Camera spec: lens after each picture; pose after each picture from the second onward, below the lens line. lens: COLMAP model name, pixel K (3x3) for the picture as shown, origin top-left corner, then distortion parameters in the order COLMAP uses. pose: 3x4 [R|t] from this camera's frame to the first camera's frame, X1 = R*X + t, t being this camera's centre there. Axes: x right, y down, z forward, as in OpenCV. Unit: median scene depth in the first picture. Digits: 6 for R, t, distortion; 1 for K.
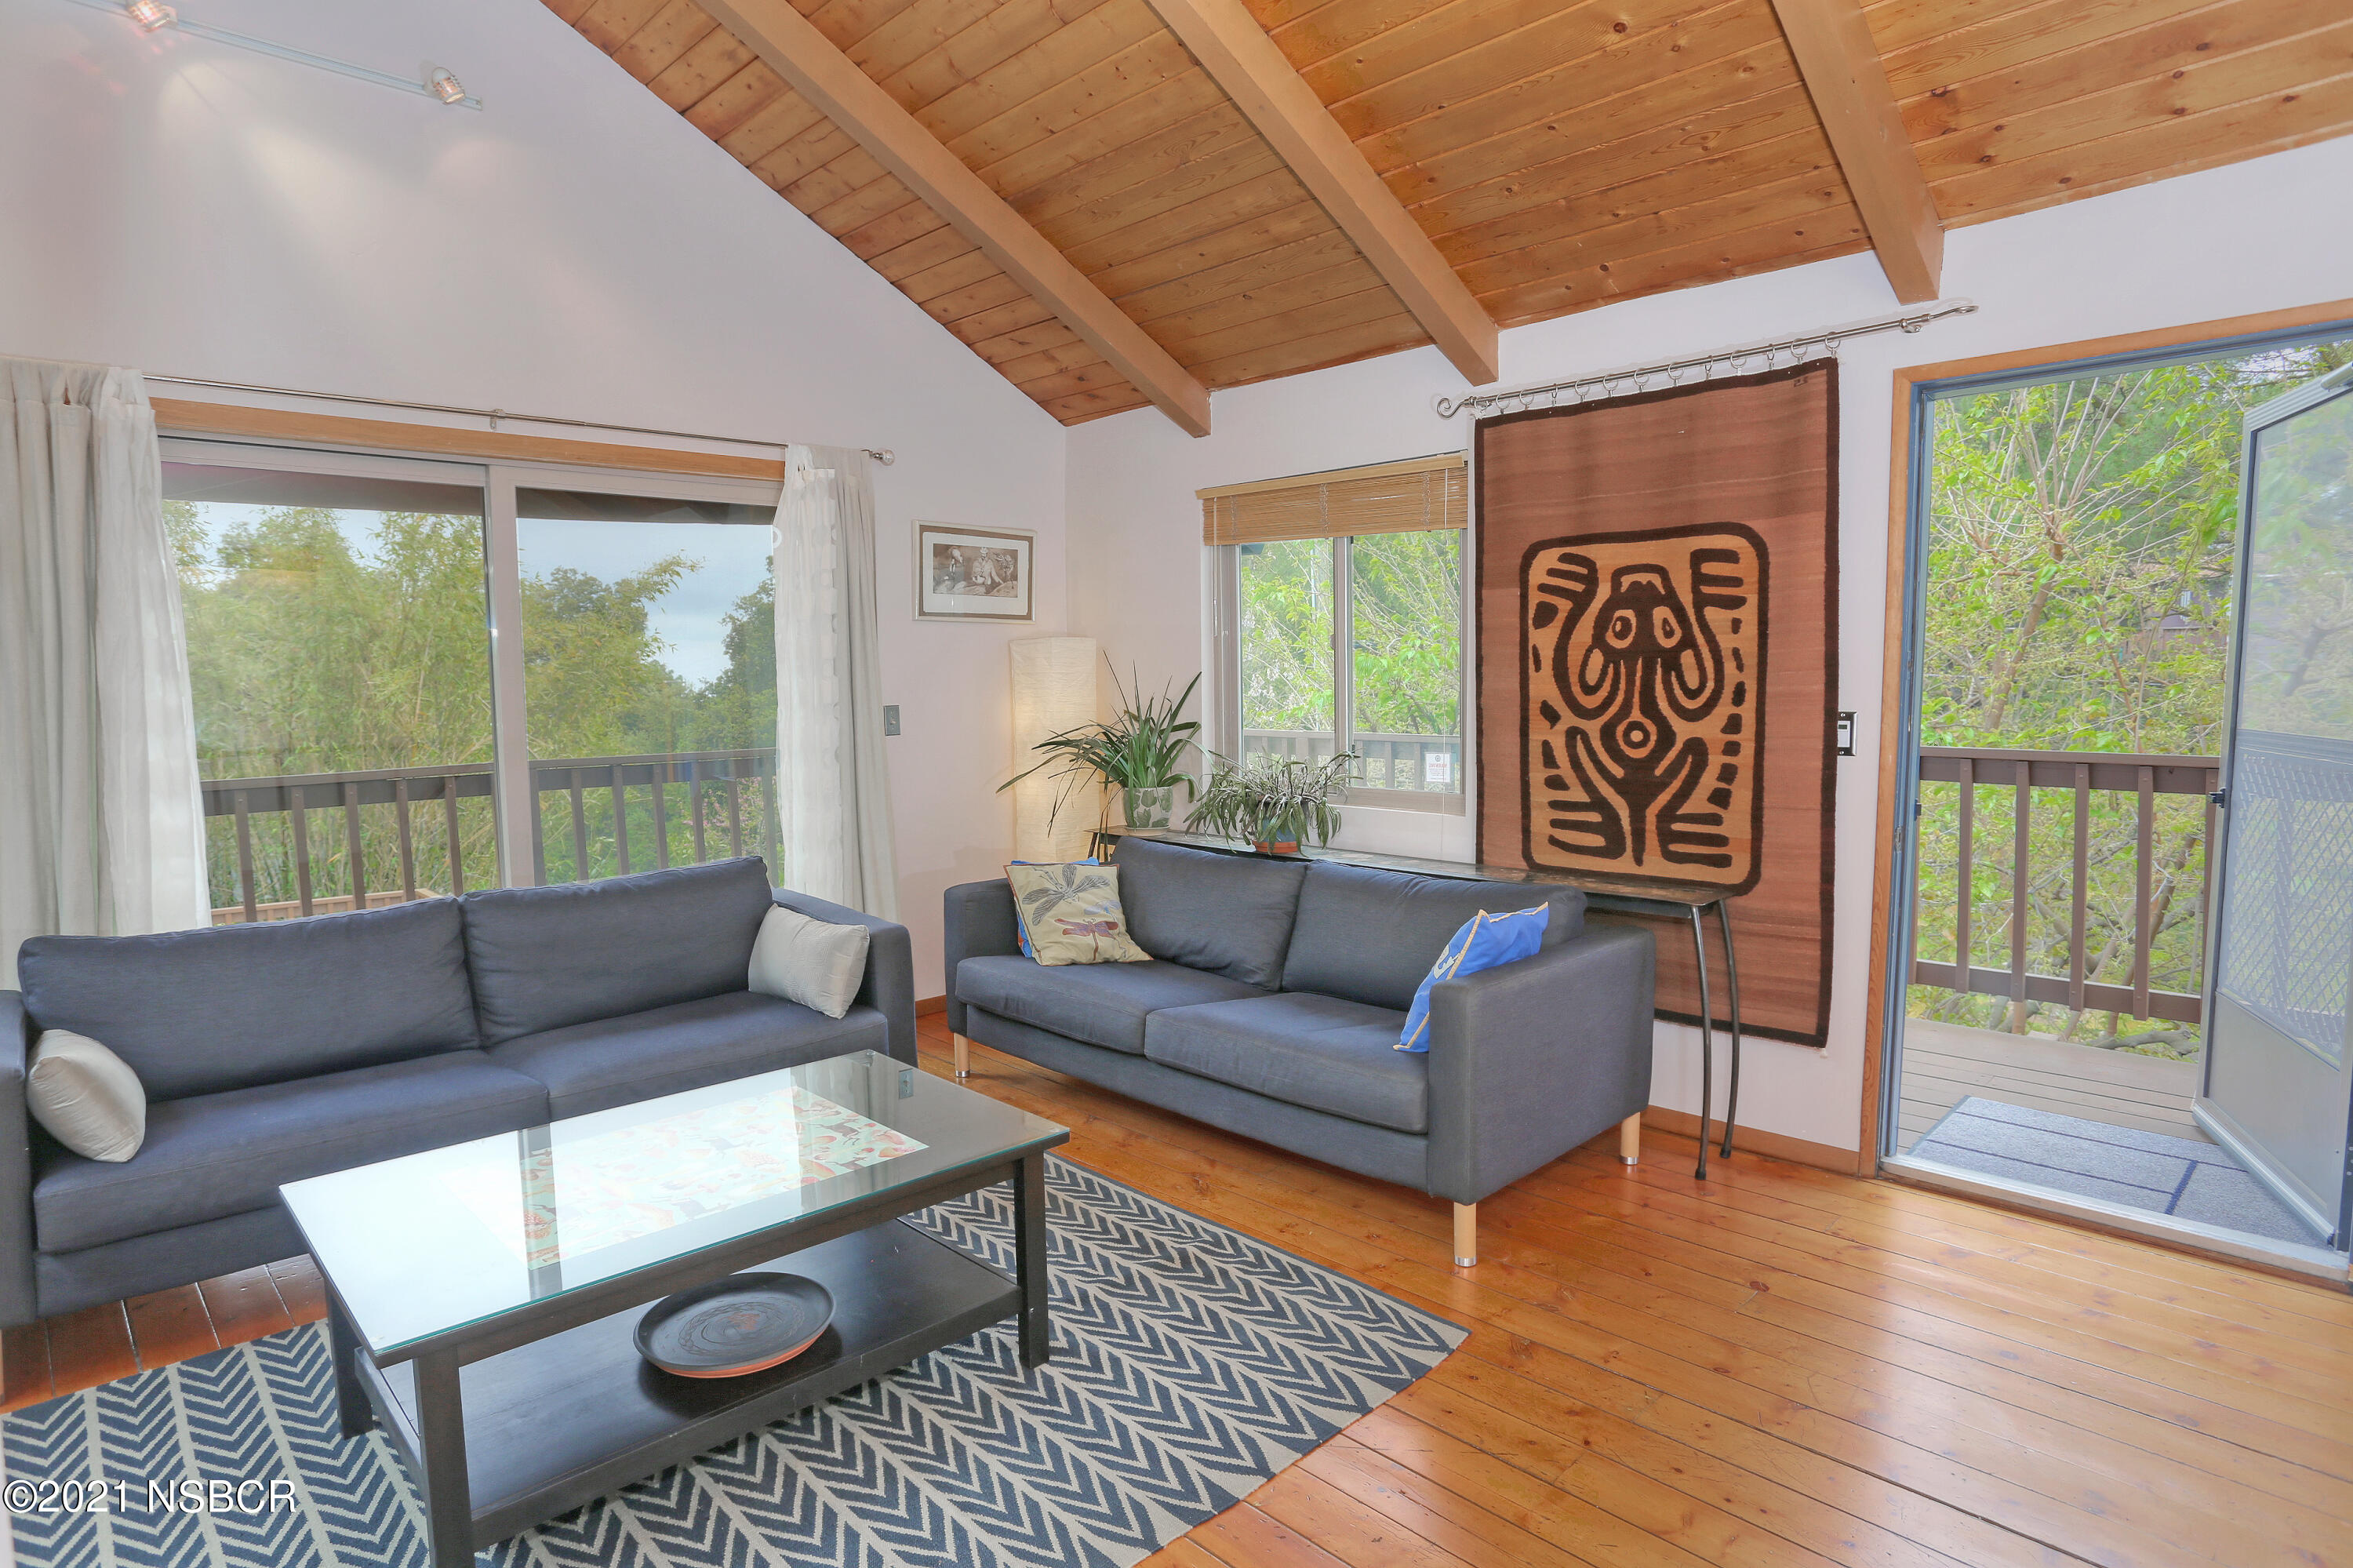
lens RADIAL K [[1357.1, 0, 1176.0], [0, 1357.1, 788.8], [0, 0, 1]] dist [-0.035011, 0.001248]
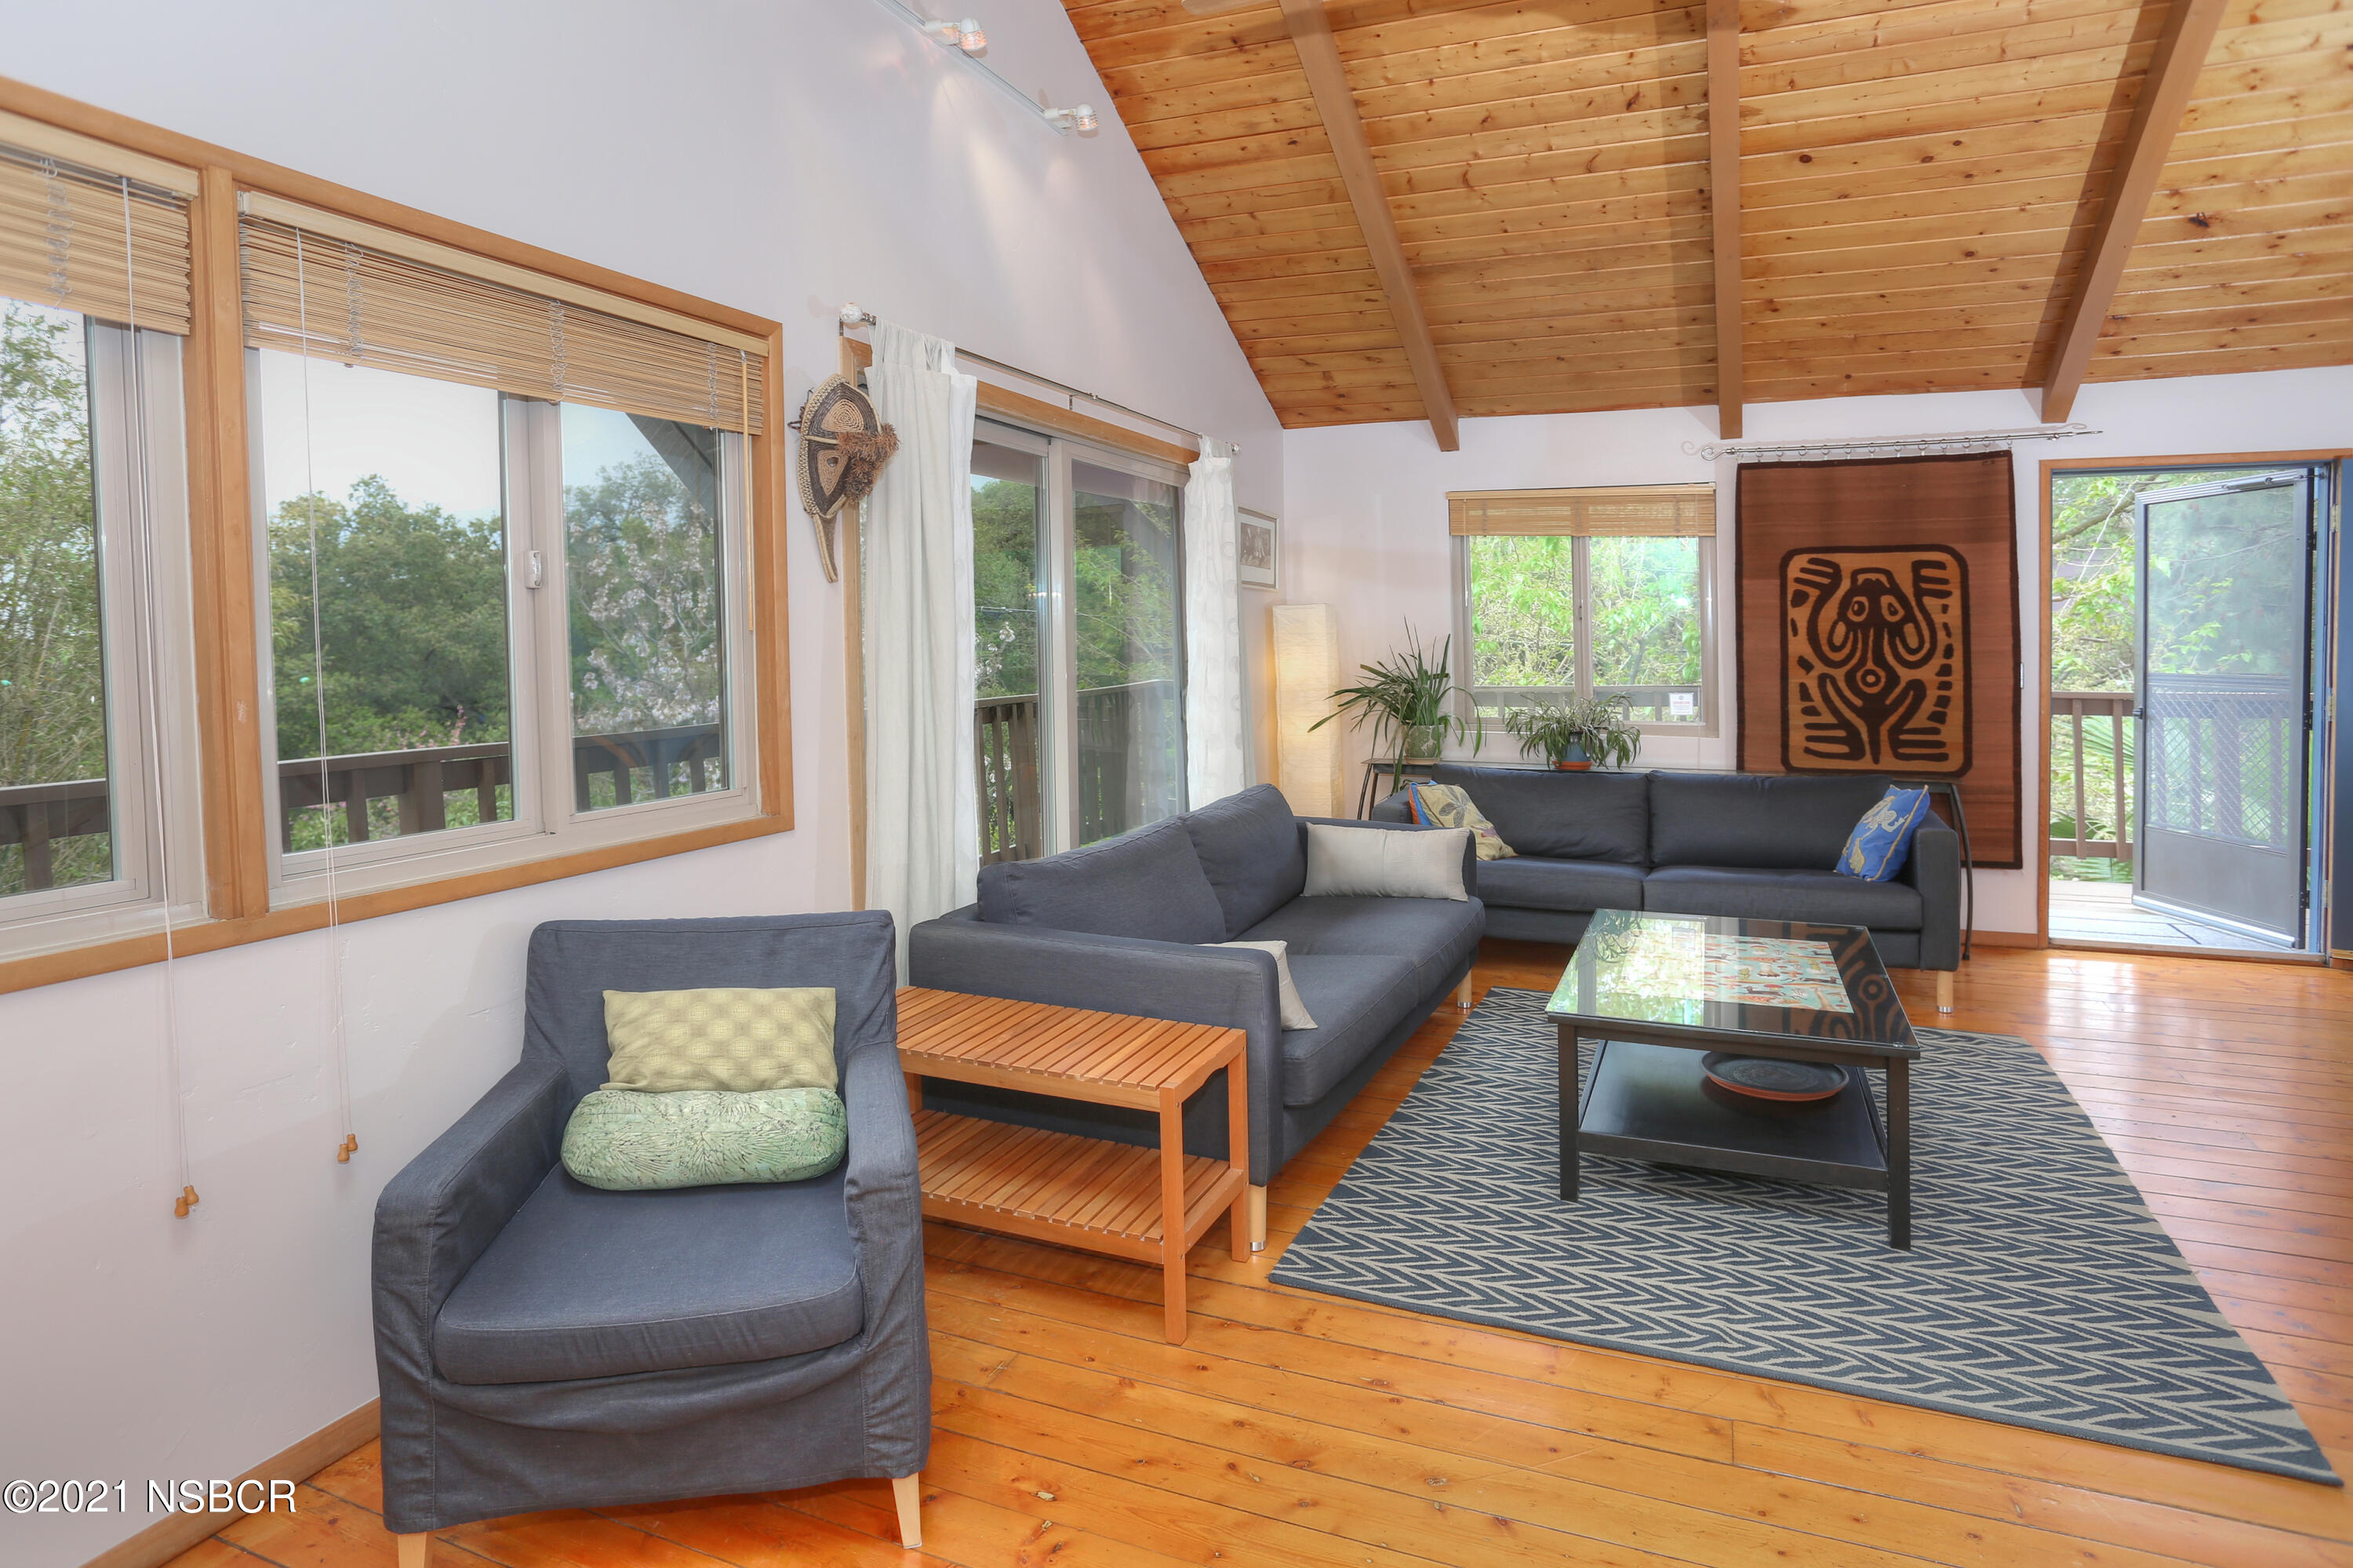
lens RADIAL K [[1357.1, 0, 1153.3], [0, 1357.1, 671.2], [0, 0, 1]] dist [-0.035011, 0.001248]
pose [[0.909699, 0.004078, 0.415248, -1.033446], [0.023228, 0.997887, -0.060686, 0.025723], [-0.414618, 0.064852, 0.907682, -0.044467]]
